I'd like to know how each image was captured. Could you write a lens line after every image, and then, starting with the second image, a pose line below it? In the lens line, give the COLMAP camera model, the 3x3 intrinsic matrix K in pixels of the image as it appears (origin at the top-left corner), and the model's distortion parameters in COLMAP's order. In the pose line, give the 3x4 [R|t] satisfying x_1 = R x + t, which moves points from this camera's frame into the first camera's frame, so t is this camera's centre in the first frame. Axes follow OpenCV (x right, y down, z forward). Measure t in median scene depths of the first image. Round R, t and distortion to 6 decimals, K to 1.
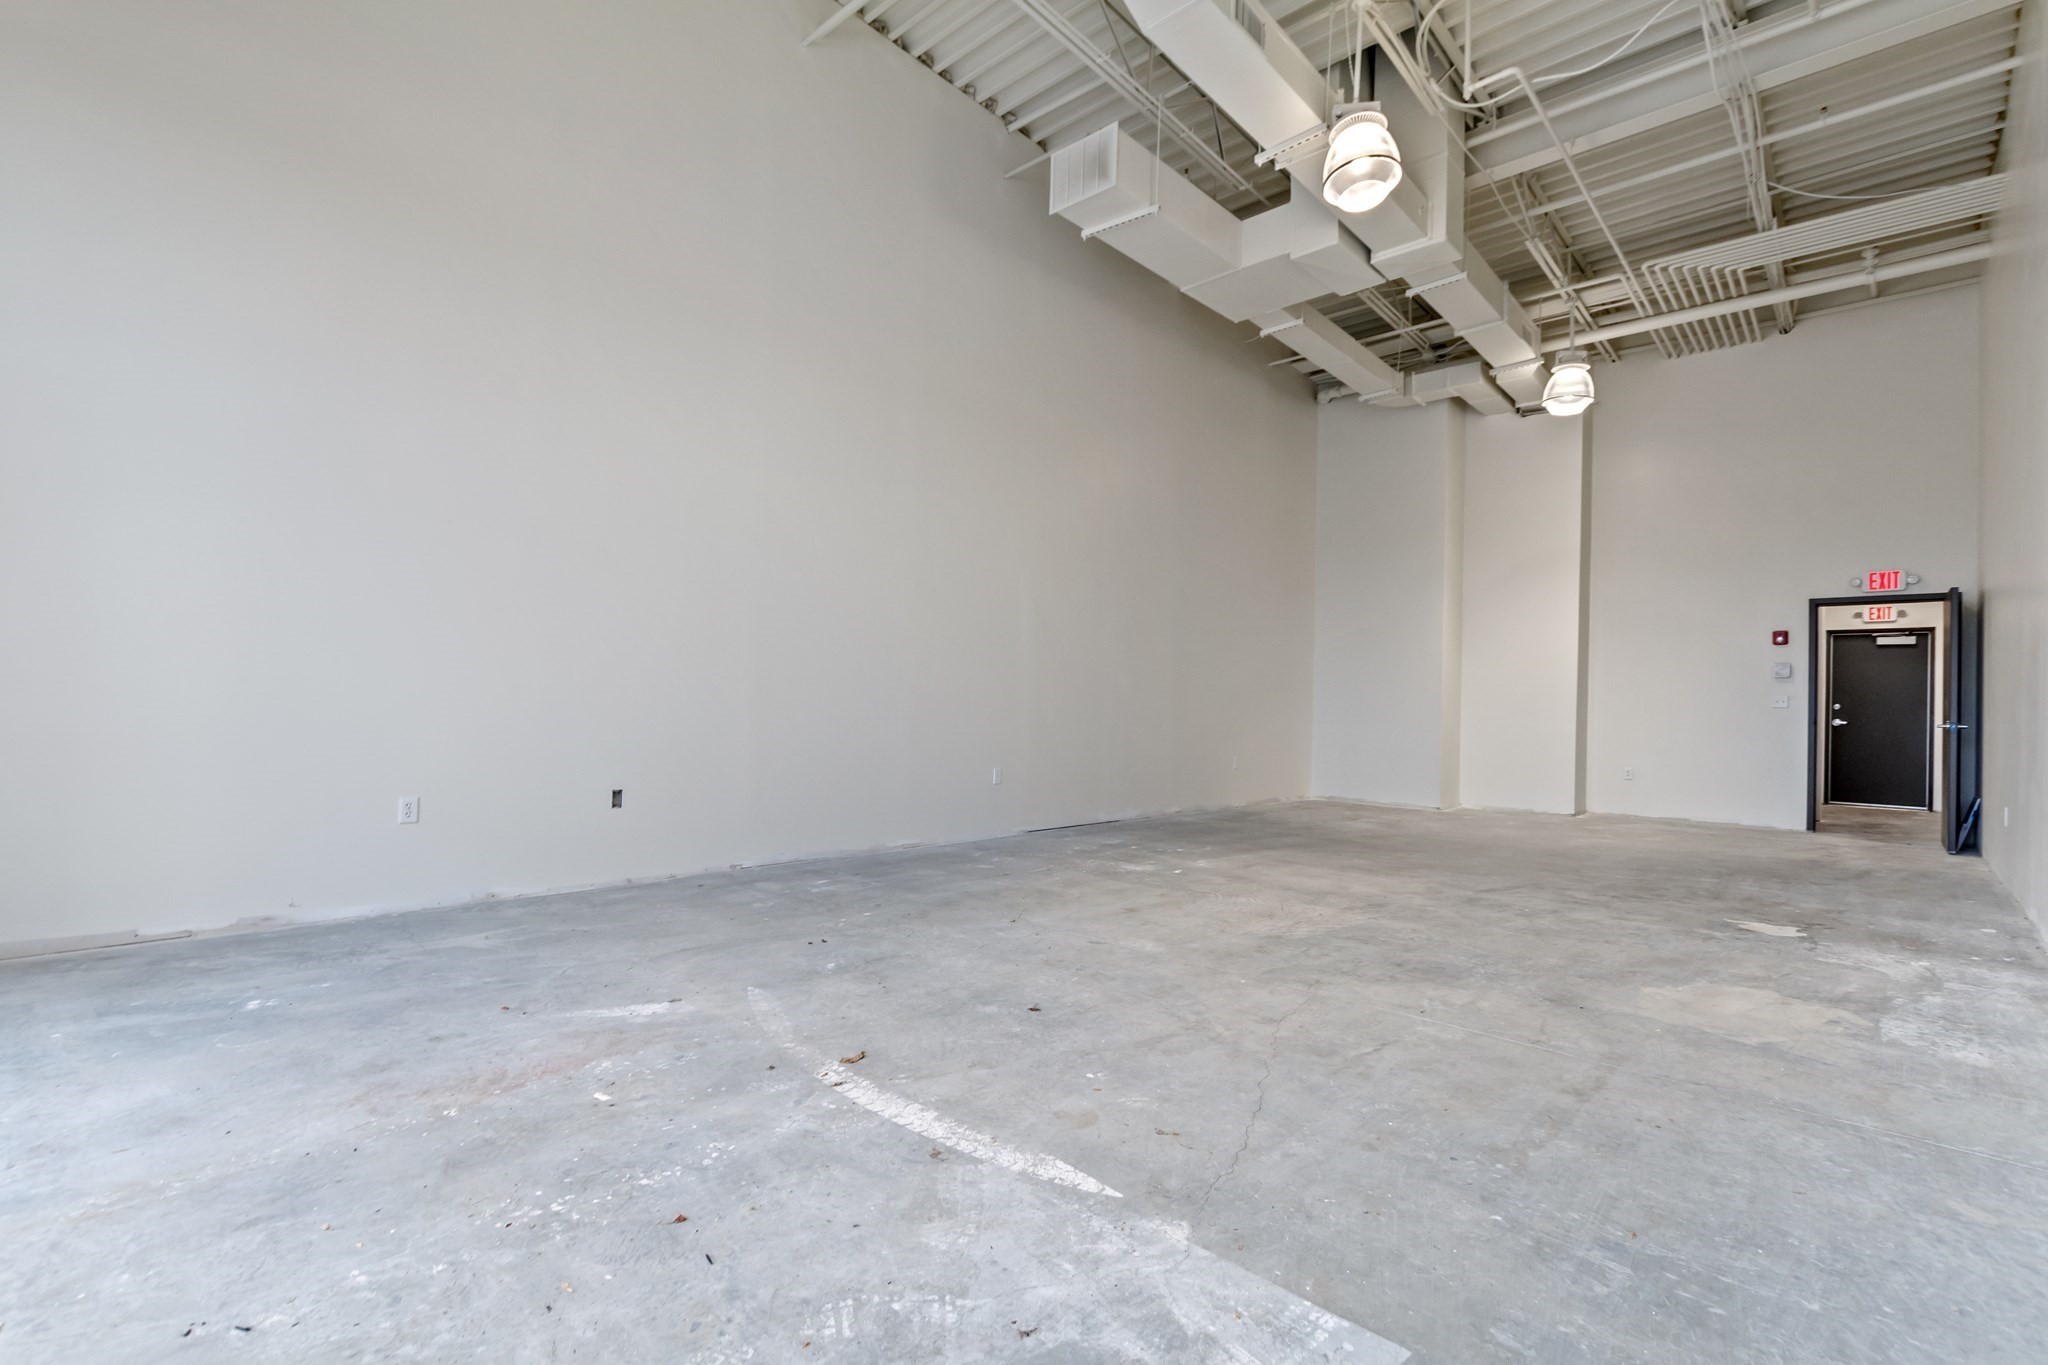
lens RADIAL K [[947.3, 0, 1031.5], [0, 947.3, 688.6], [0, 0, 1]] dist [-0.001187, 0.000893]
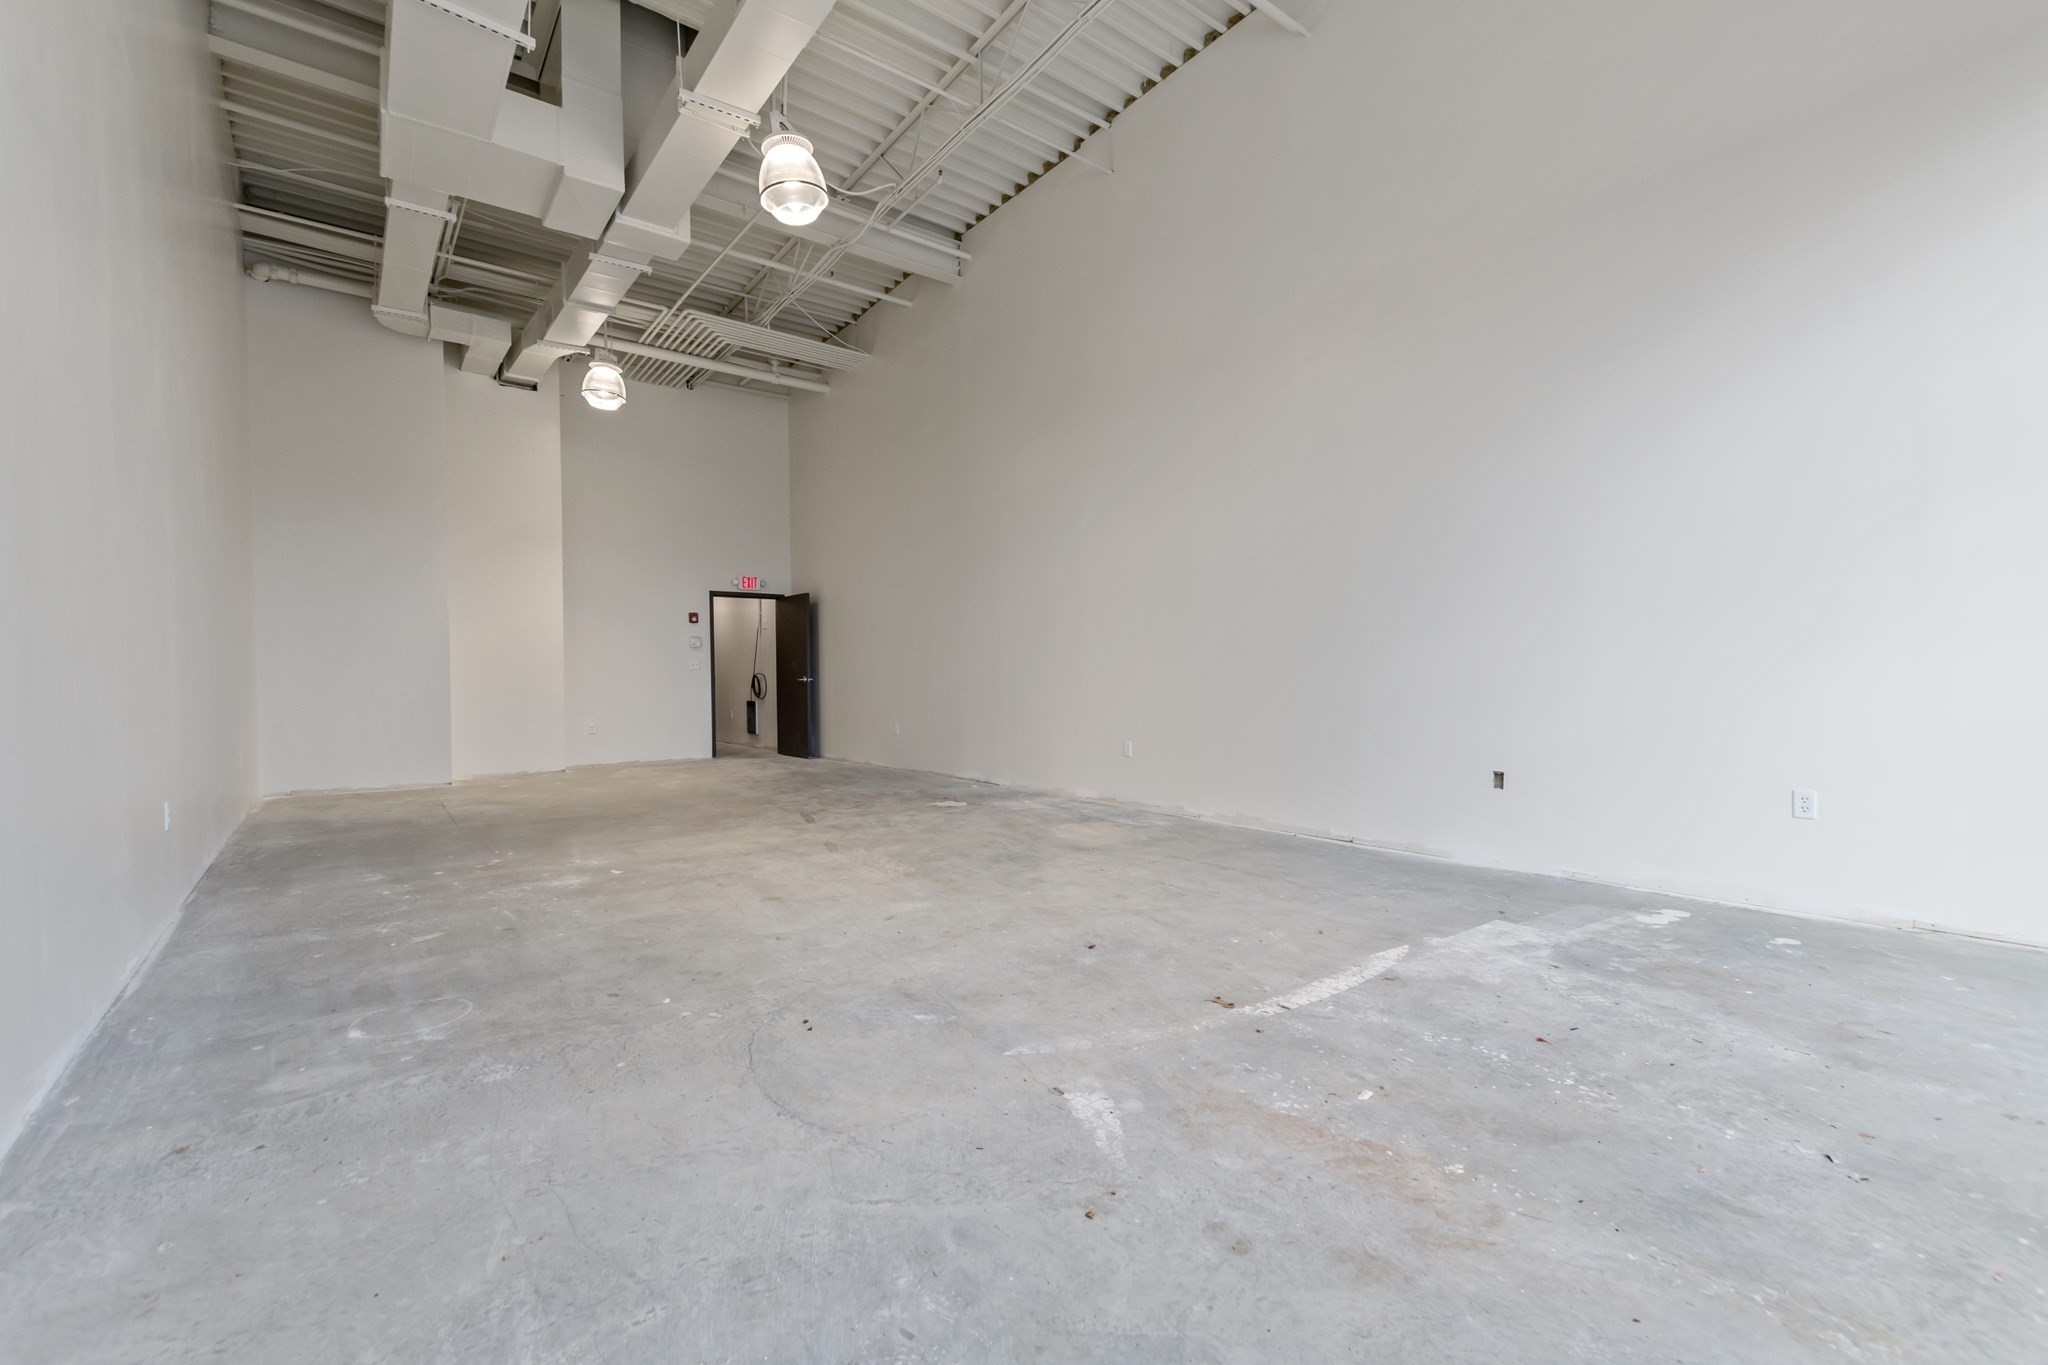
lens RADIAL K [[895.0, 0, 1024.0], [0, 895.0, 682.5], [0, 0, 1]] dist [0.007221, -0.003105]
pose [[0.147688, -0.030162, 0.988574, -1.195618], [-0.005361, 0.999496, 0.031296, -0.012877], [-0.989019, -0.009922, 0.147452, 1.041079]]
